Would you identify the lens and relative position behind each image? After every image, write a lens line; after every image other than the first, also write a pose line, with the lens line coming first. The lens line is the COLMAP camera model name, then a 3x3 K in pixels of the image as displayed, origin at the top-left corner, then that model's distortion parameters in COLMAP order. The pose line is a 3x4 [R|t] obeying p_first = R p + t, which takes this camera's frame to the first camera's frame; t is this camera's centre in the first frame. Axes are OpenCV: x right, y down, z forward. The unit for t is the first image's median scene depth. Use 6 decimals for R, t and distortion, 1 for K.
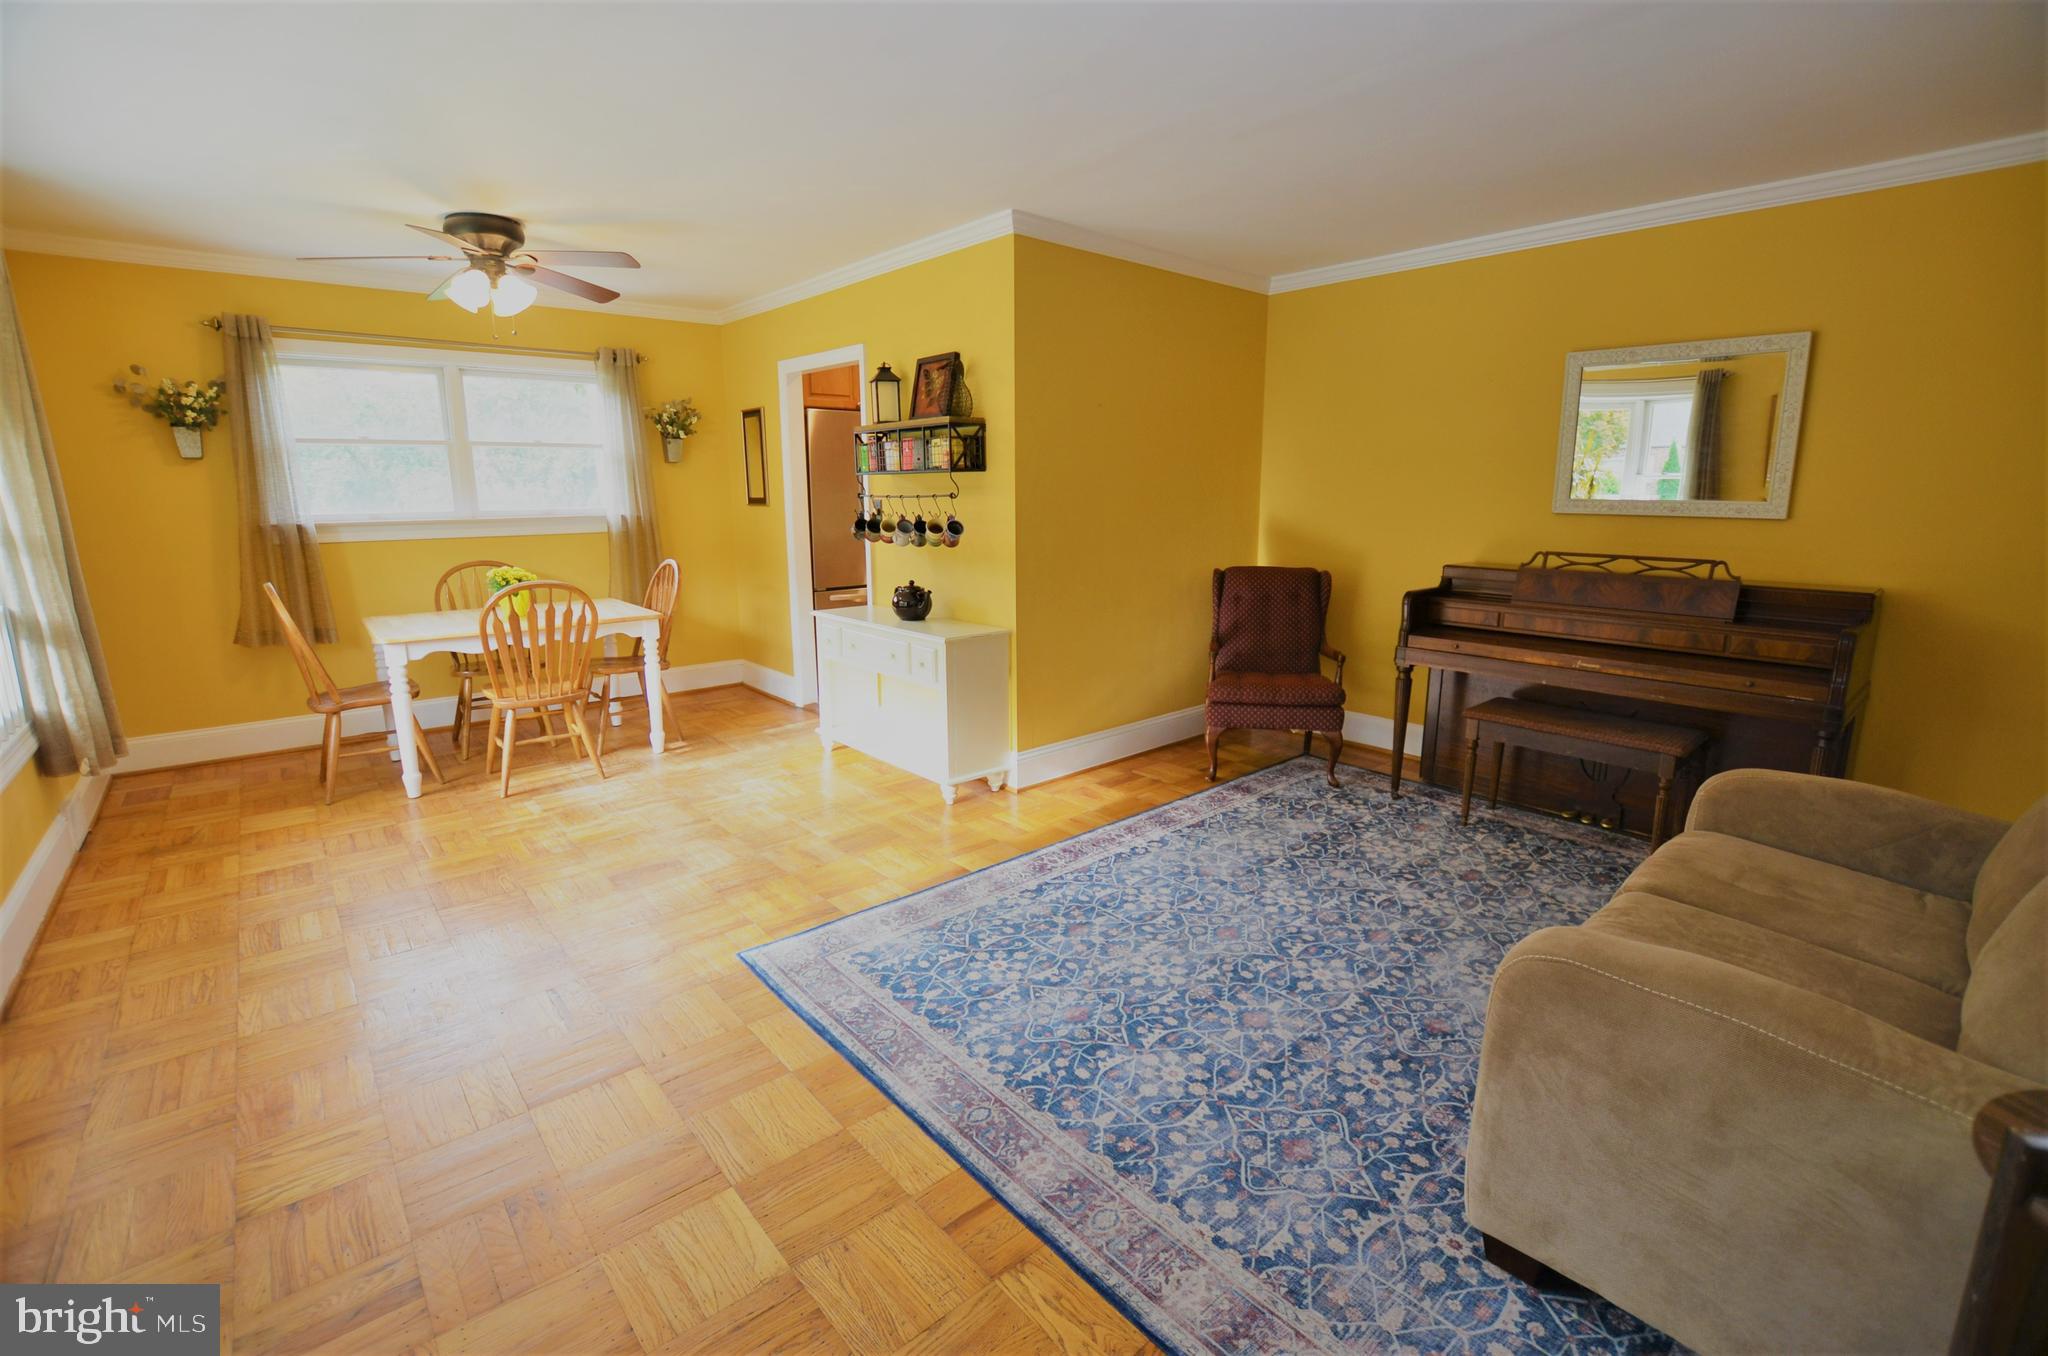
lens RADIAL K [[894.7, 0, 1032.4], [0, 894.7, 663.1], [0, 0, 1]] dist [-0.036973, 0.007078]
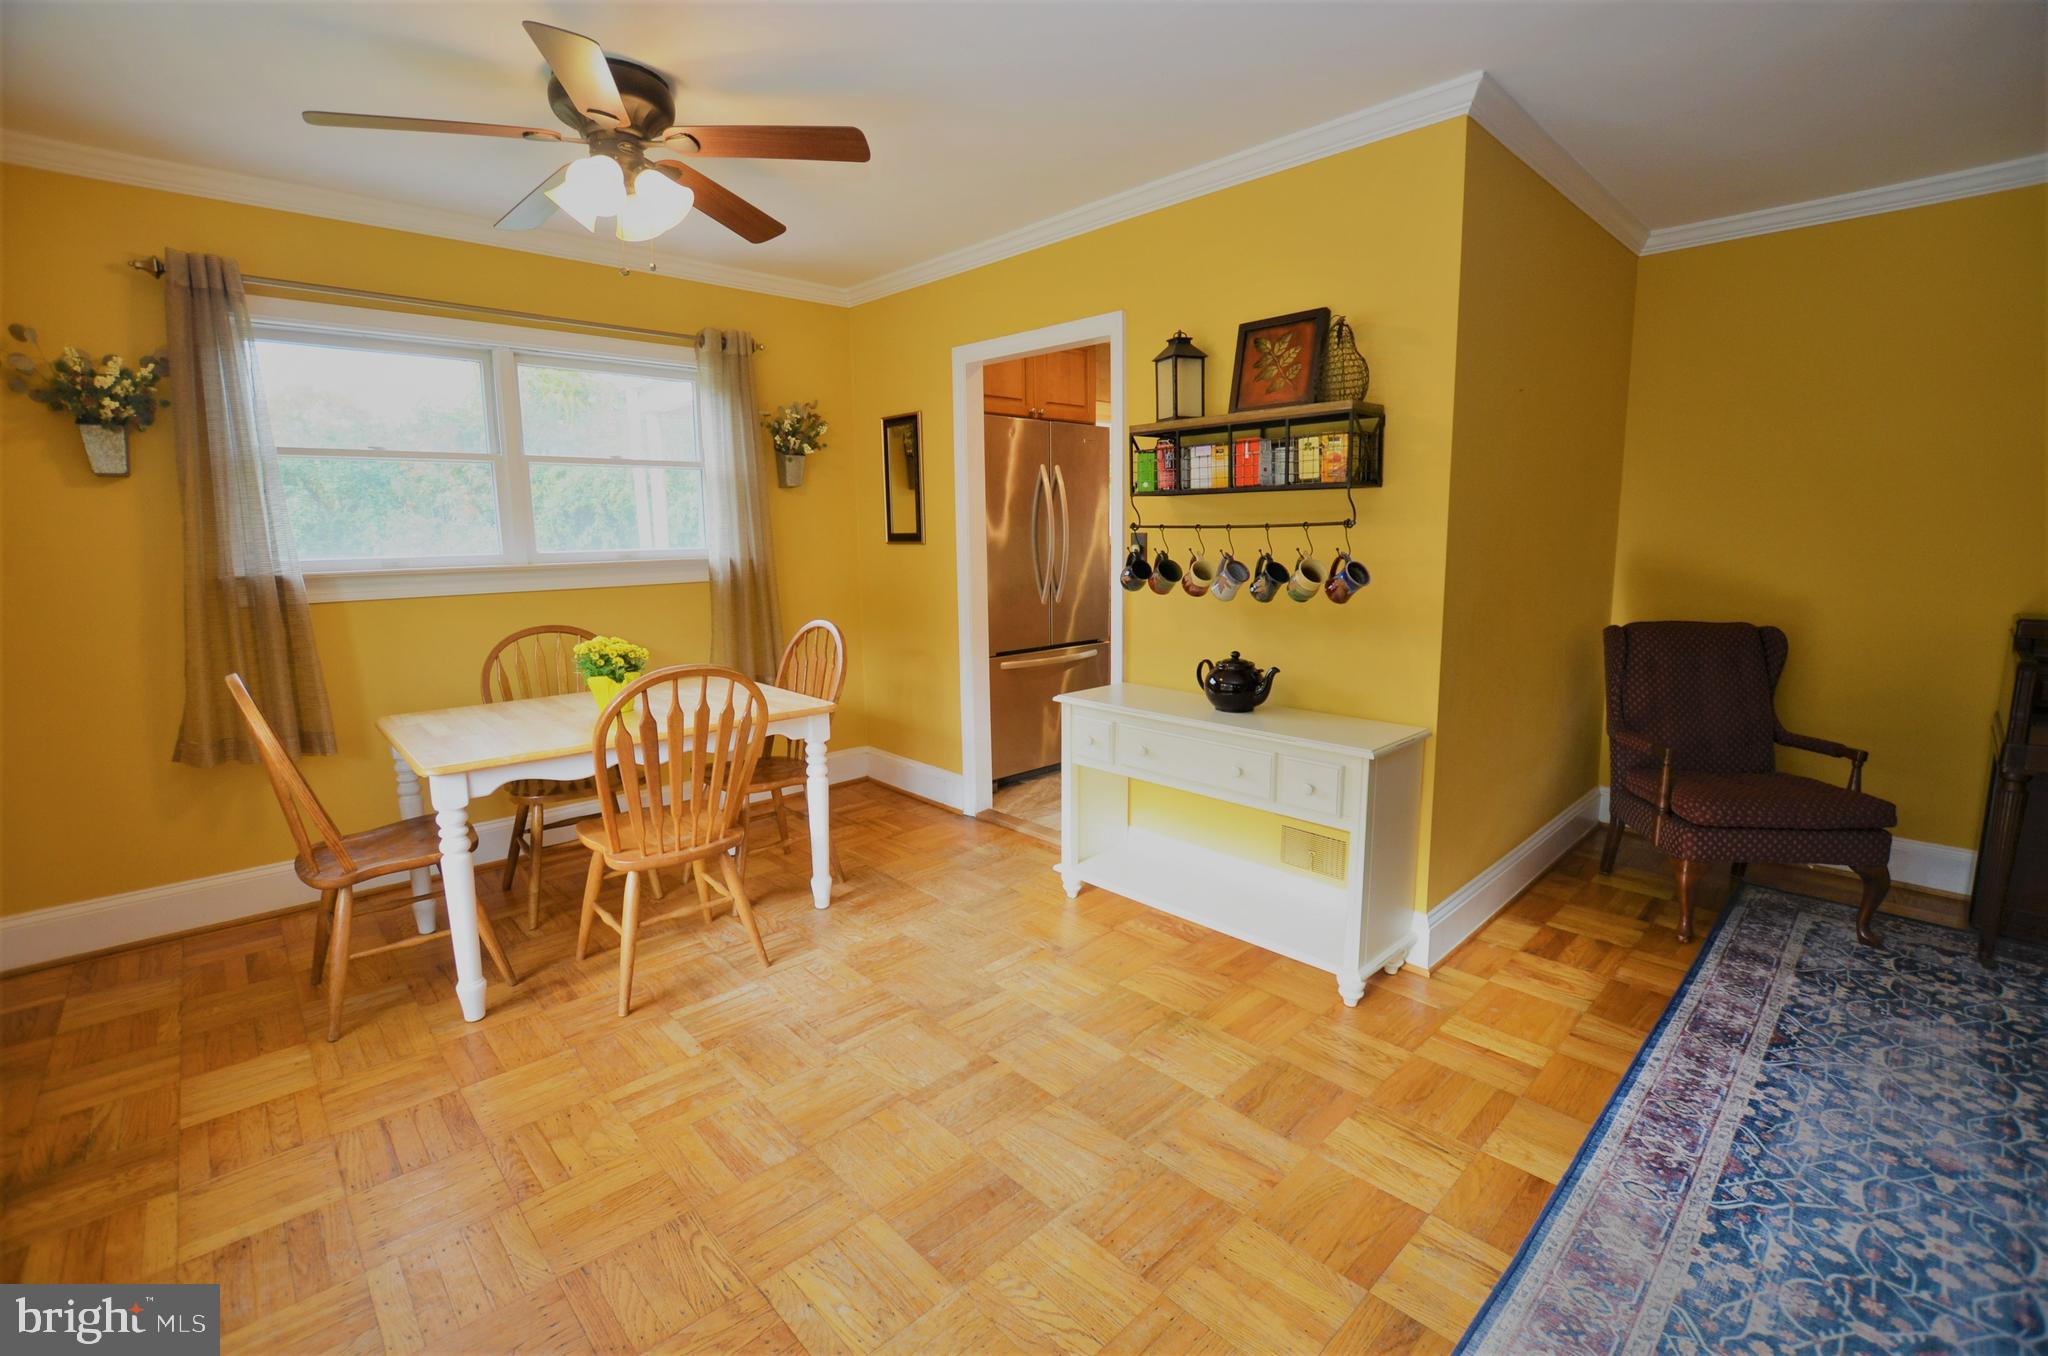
lens RADIAL K [[894.7, 0, 1032.4], [0, 894.7, 663.1], [0, 0, 1]] dist [-0.036973, 0.007078]
pose [[0.999147, -0.015663, 0.038215, -0.356042], [0.017330, 0.998895, -0.043686, -0.065228], [-0.037489, 0.044311, 0.998314, 0.387892]]
